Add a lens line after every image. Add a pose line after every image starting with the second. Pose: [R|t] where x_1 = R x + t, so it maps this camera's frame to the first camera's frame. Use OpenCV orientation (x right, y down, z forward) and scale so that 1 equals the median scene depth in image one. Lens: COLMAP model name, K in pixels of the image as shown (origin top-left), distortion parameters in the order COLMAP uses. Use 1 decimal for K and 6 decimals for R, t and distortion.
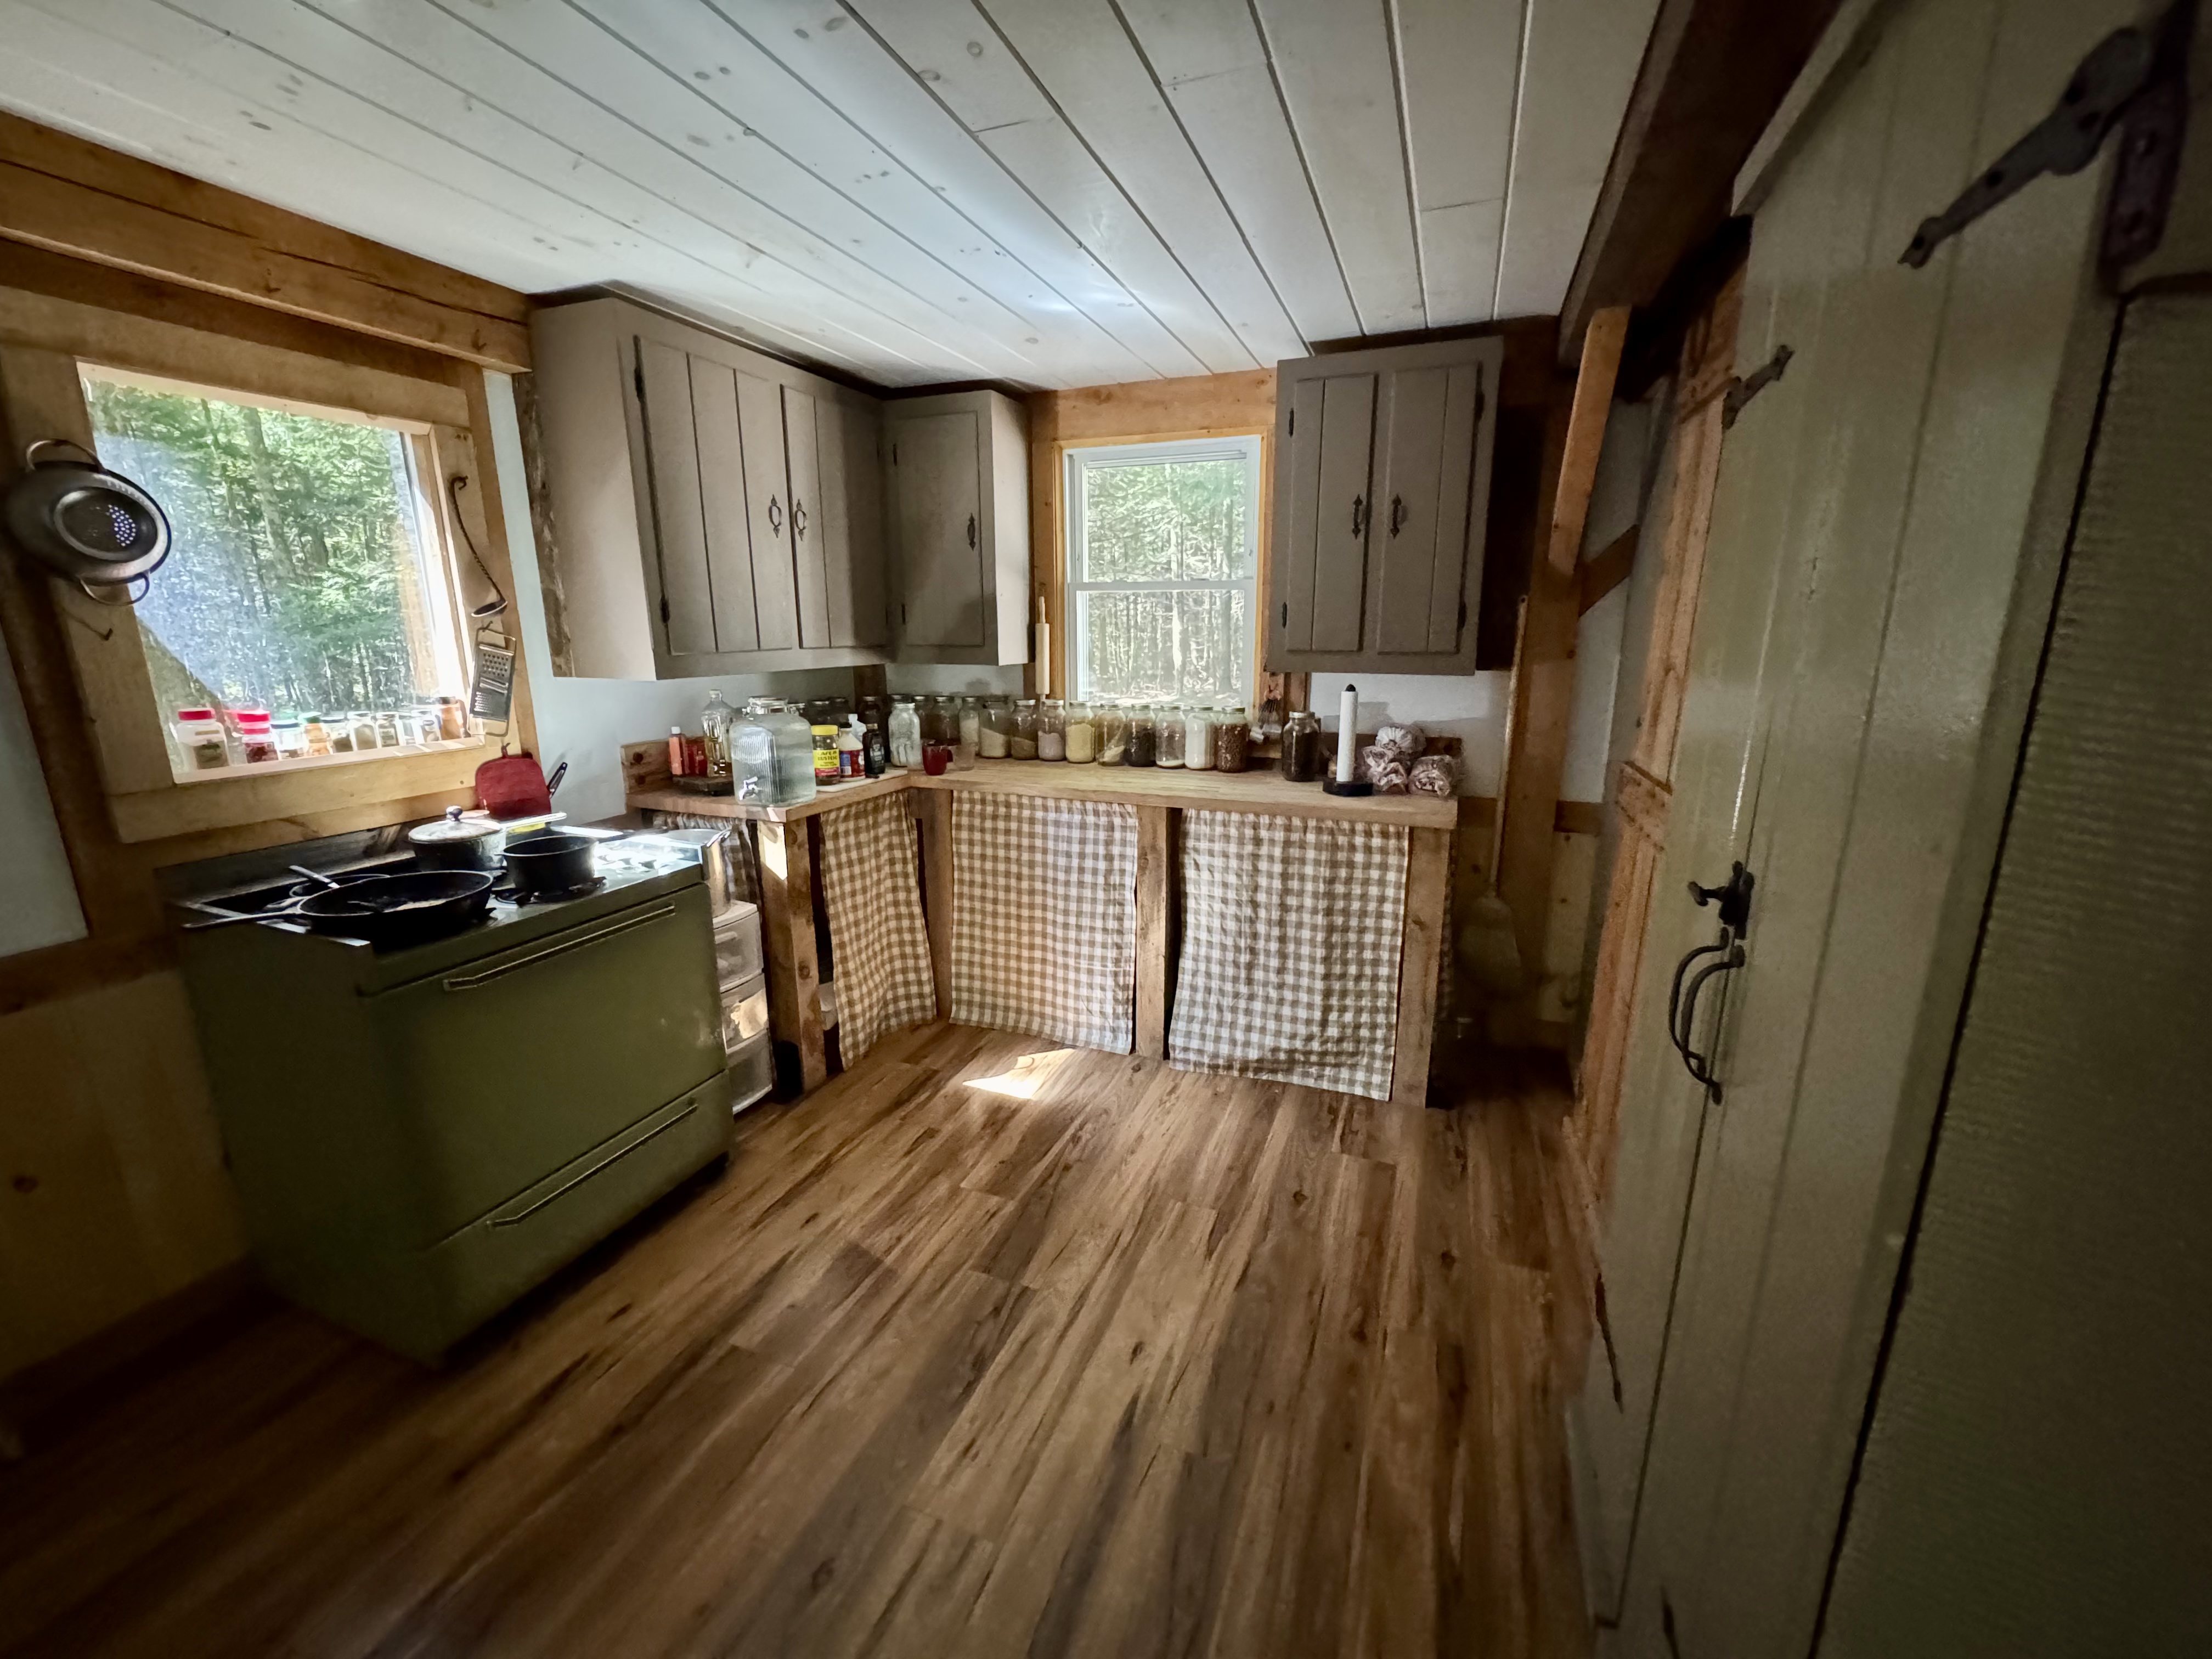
lens RADIAL K [[878.4, 0, 1103.5], [0, 878.4, 832.0], [0, 0, 1]] dist [-0.005504, 0.000413]
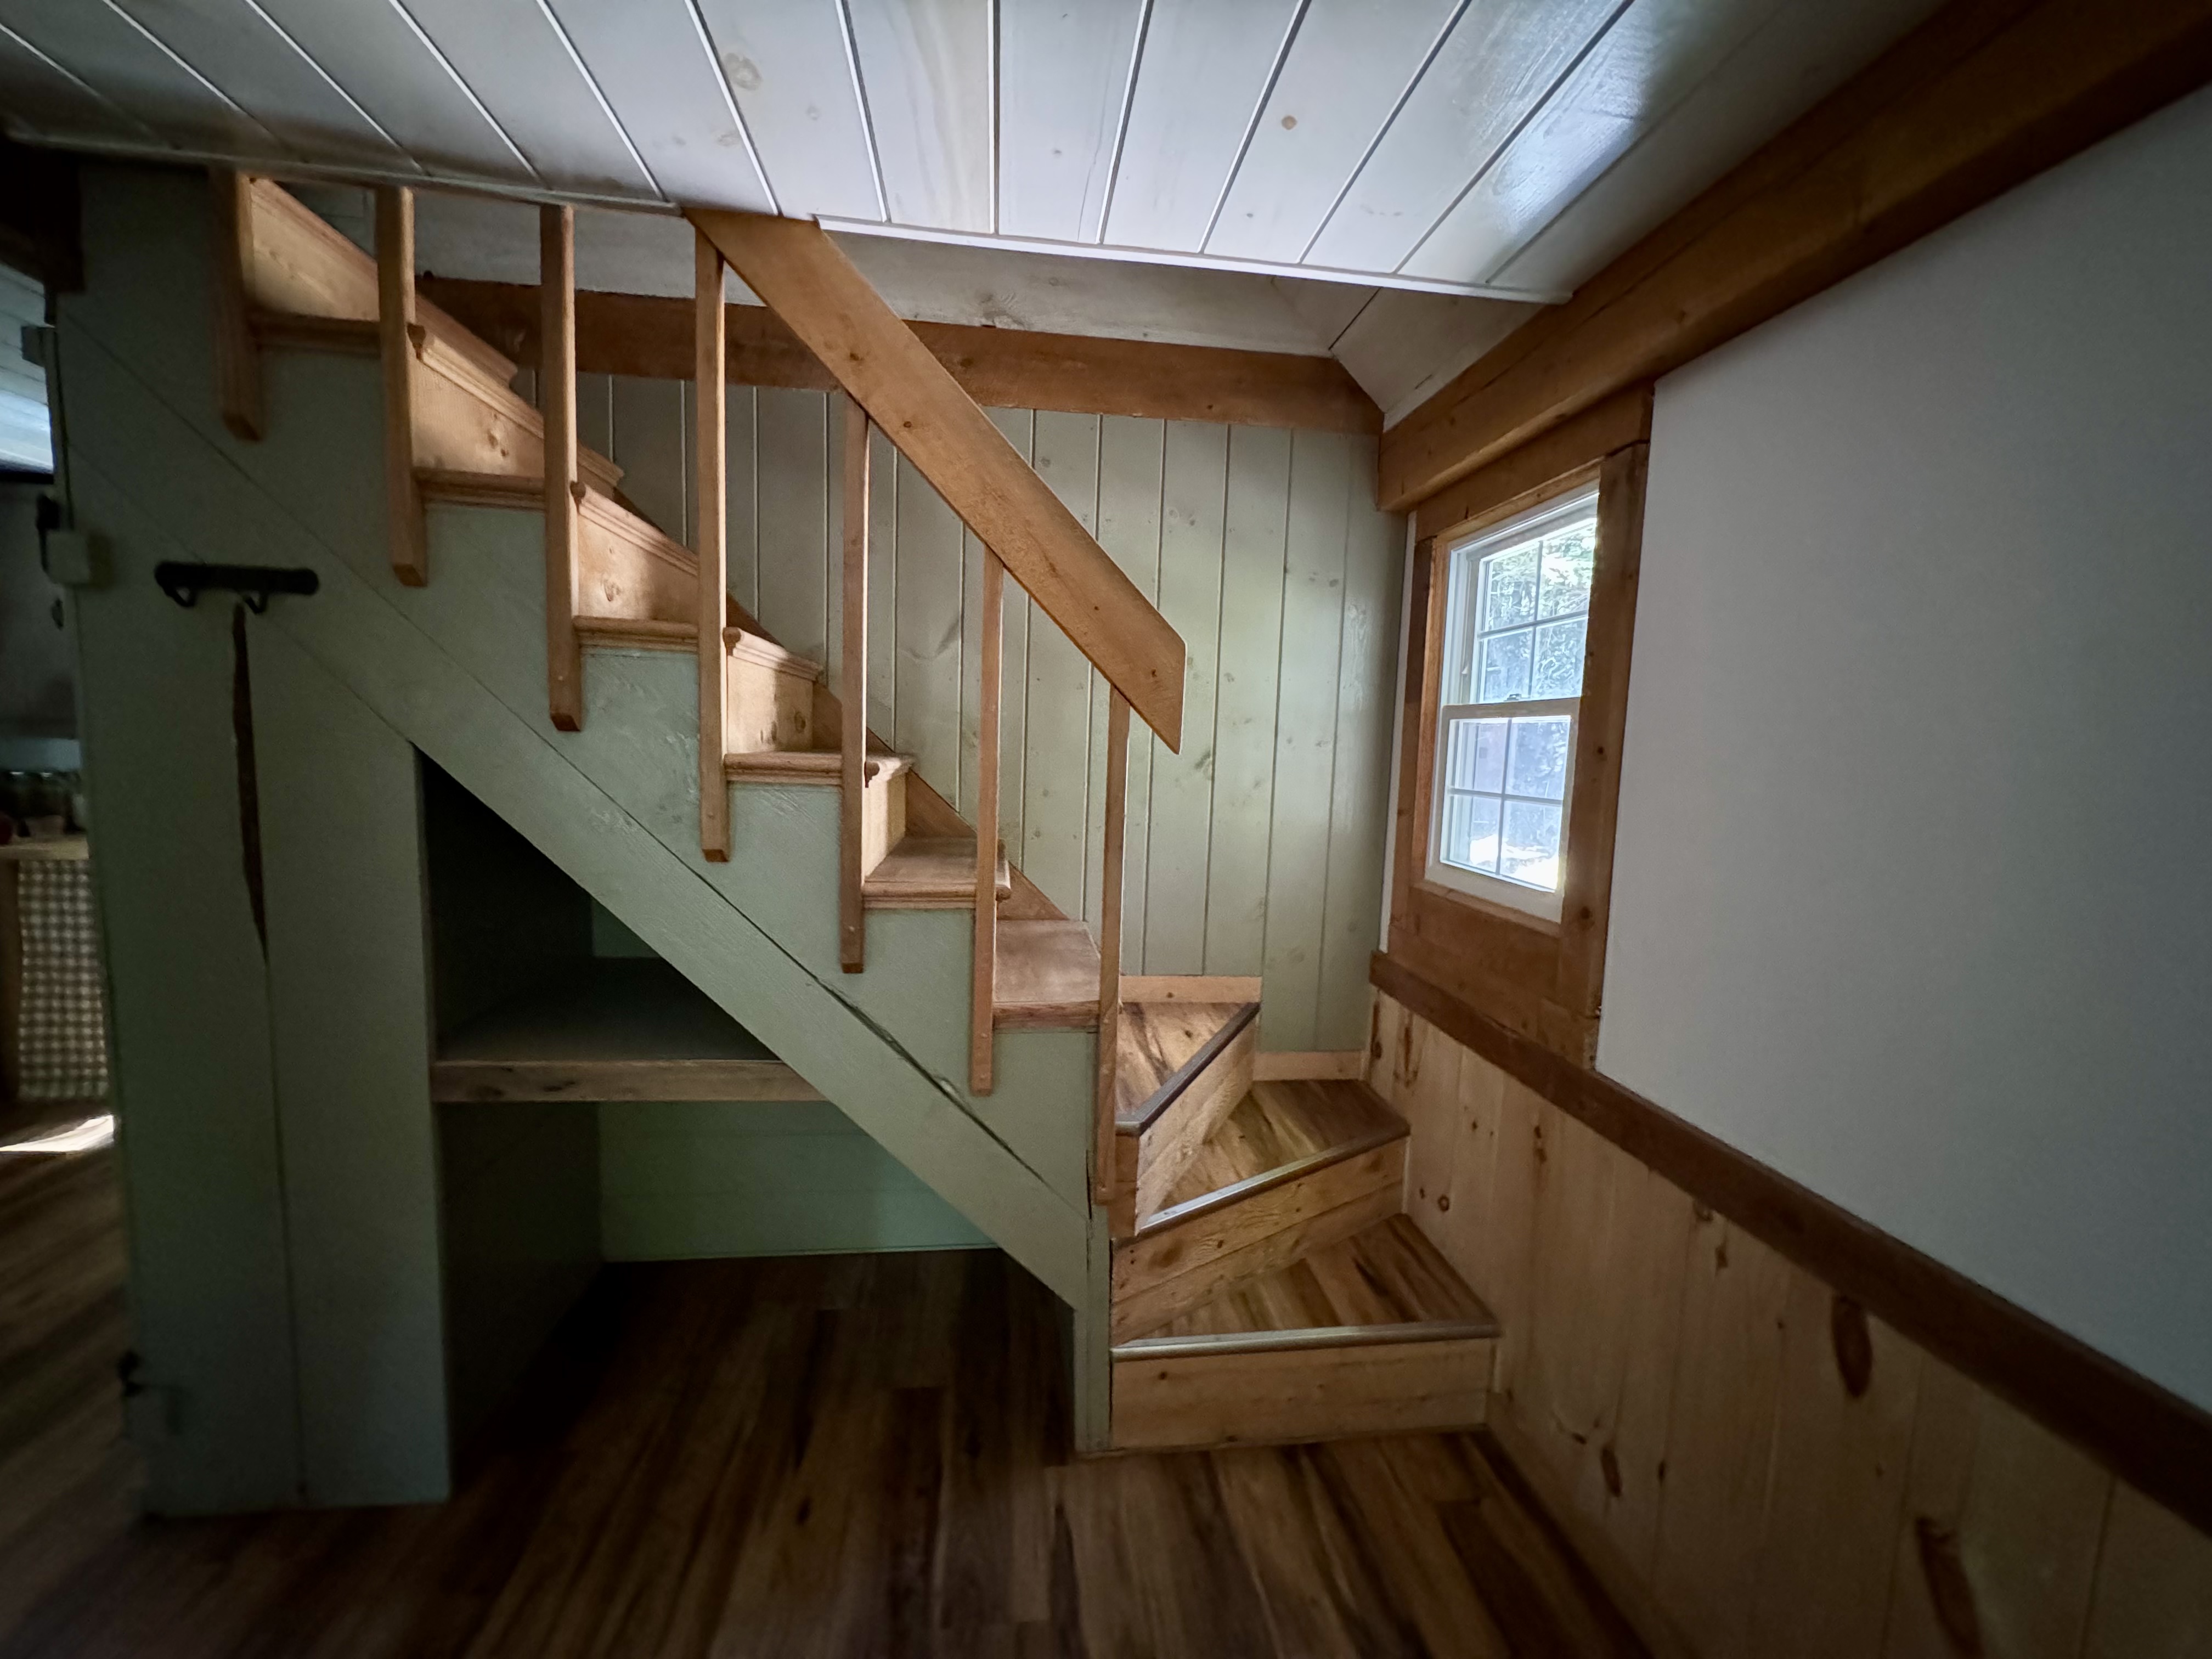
lens RADIAL K [[878.4, 0, 1100.8], [0, 878.4, 829.8], [0, 0, 1]] dist [-0.005504, 0.000413]
pose [[0.889841, -0.020269, 0.455820, 0.465549], [0.073423, 0.992354, -0.099209, 0.104469], [-0.450324, 0.121748, 0.884526, -0.427161]]
